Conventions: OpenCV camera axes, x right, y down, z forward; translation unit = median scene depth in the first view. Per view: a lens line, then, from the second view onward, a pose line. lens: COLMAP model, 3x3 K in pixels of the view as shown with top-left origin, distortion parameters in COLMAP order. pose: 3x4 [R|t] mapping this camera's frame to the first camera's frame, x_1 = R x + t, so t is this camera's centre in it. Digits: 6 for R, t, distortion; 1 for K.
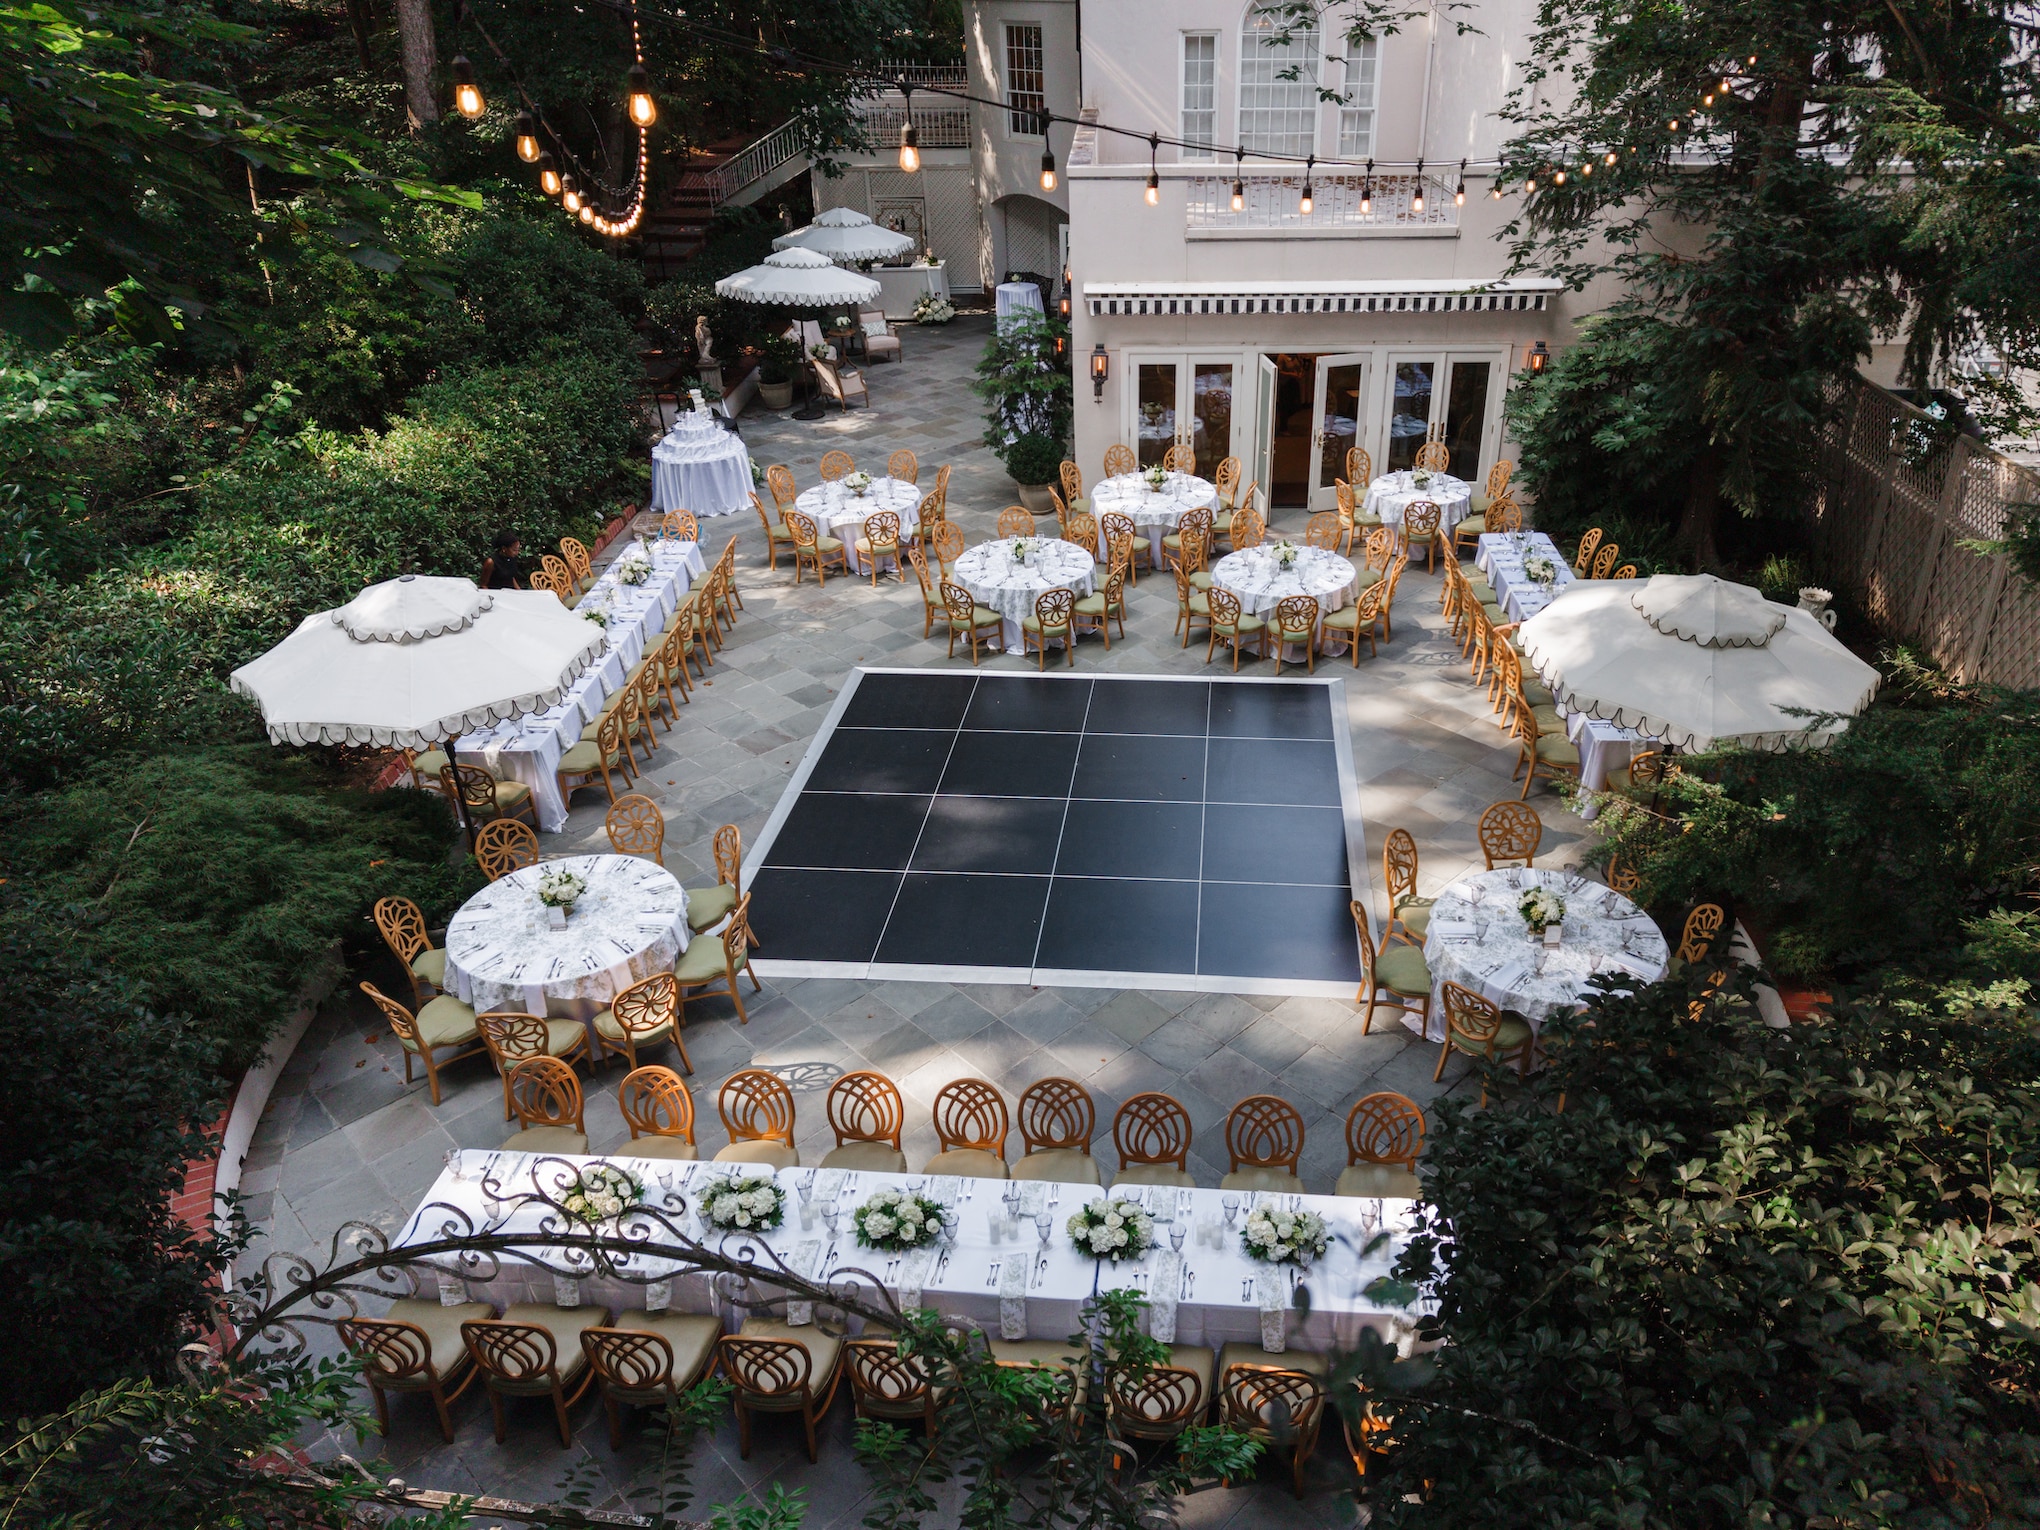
lens RADIAL K [[1409.3, 0, 1148.3], [0, 1409.3, 765.1], [0, 0, 1]] dist [0.005315, -0.003500]
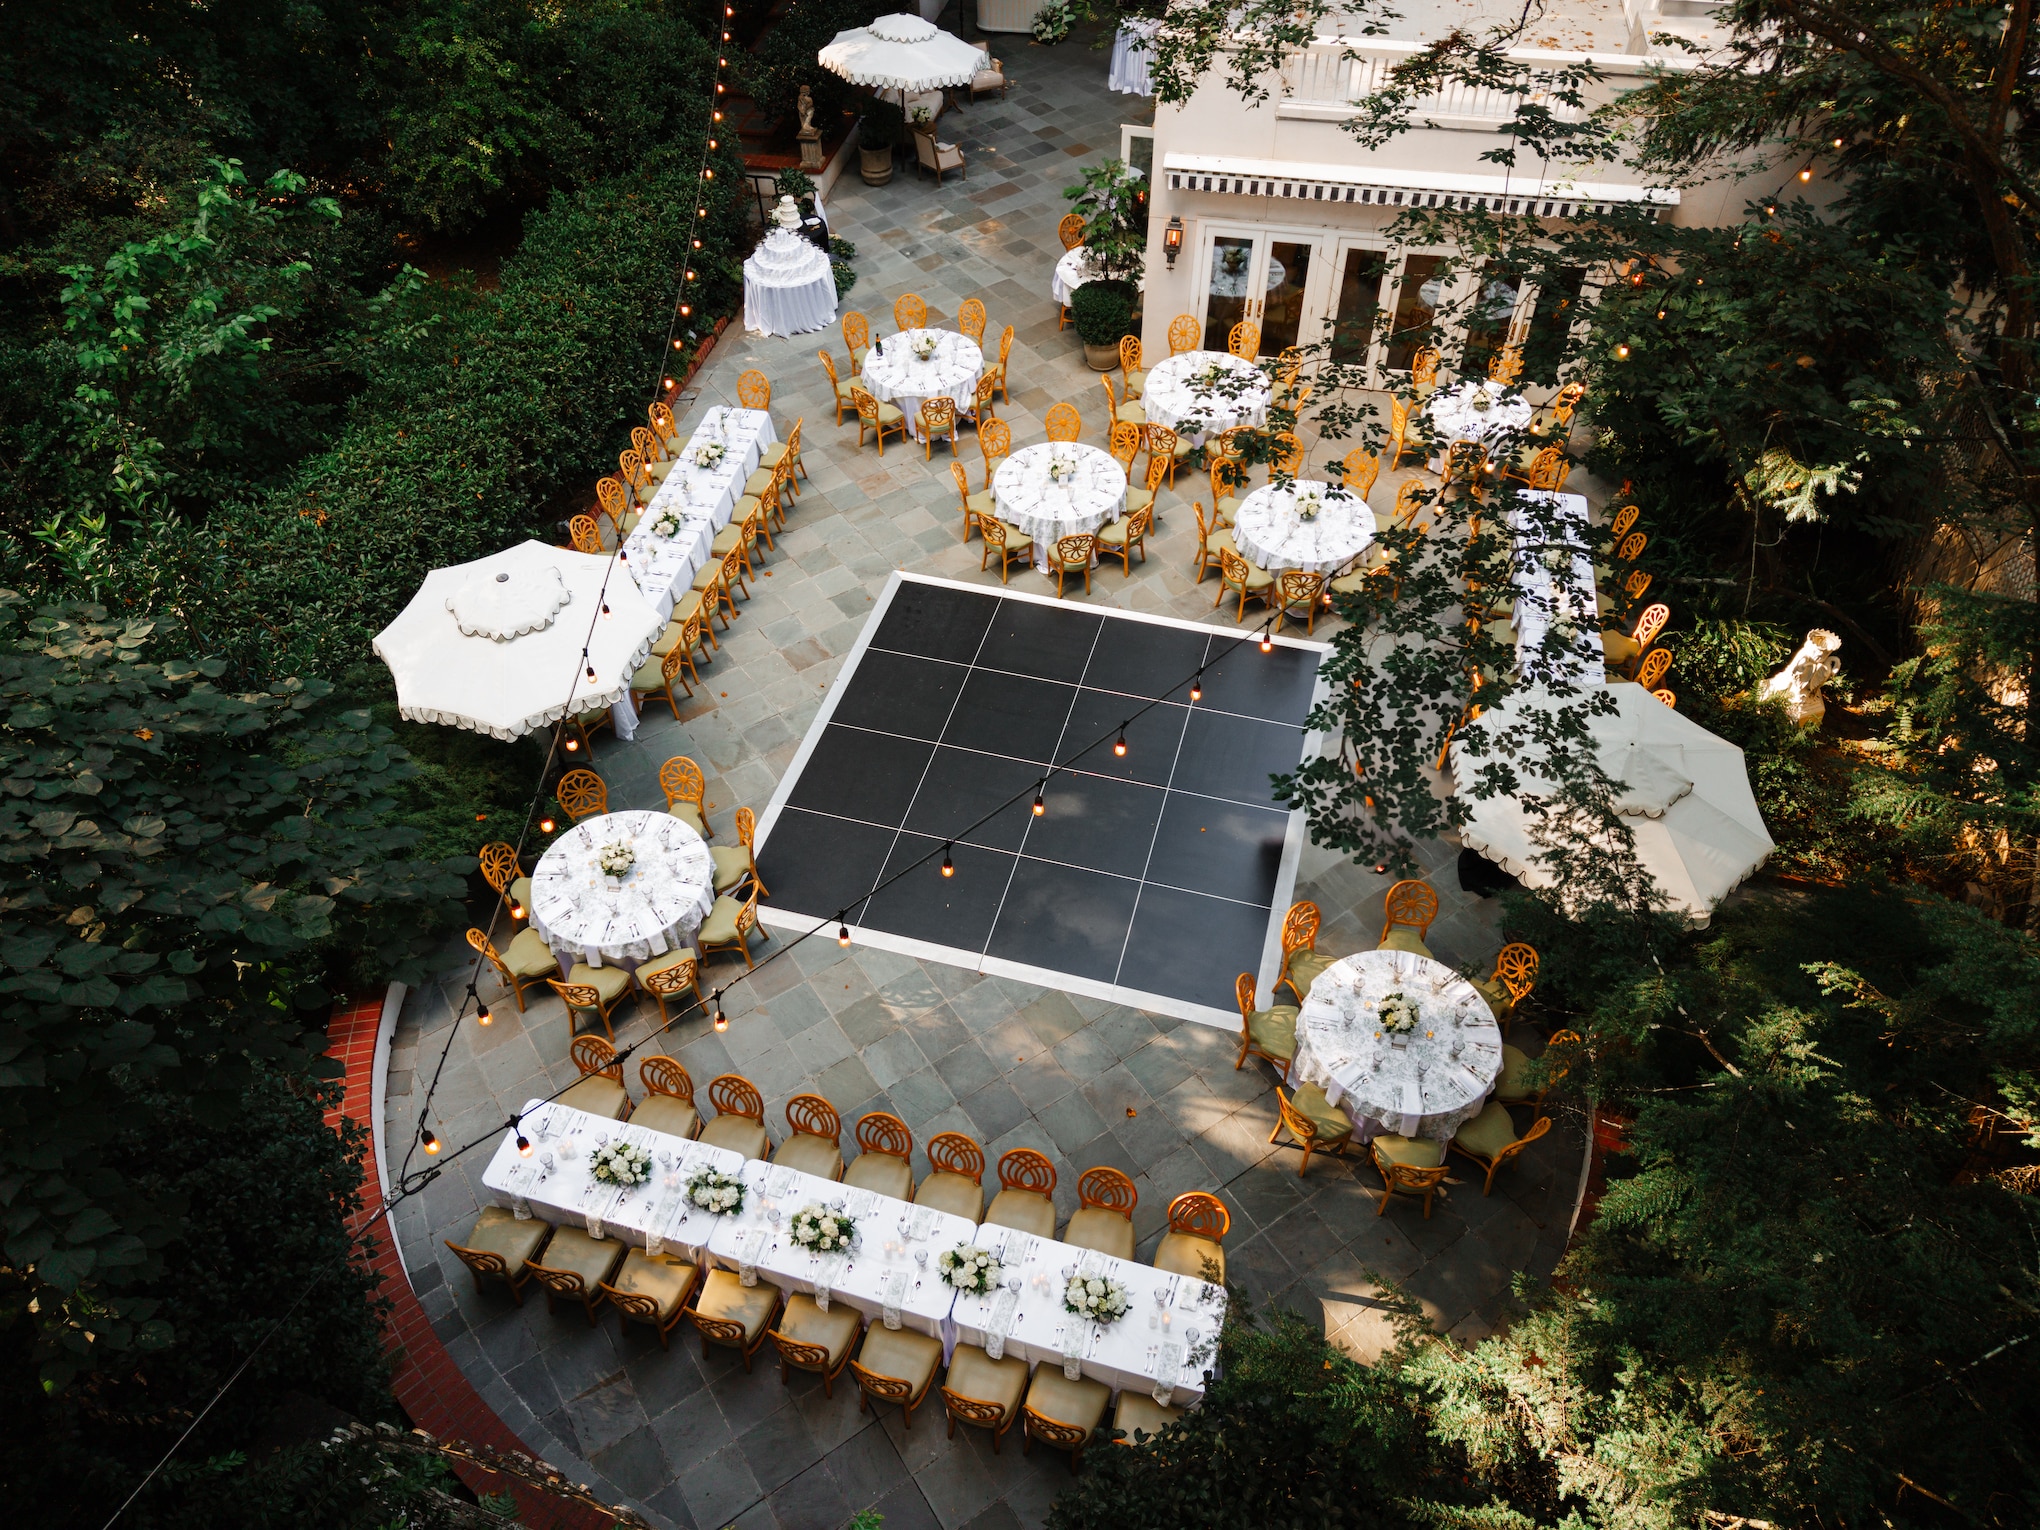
lens RADIAL K [[1424.5, 0, 1020.0], [0, 1424.5, 765.0], [0, 0, 1]] dist [0.010854, -0.001187]
pose [[0.978027, 0.144417, -0.150359, 0.081830], [-0.094553, 0.950039, 0.297465, -0.283201], [0.185806, -0.276712, 0.942819, -0.079062]]
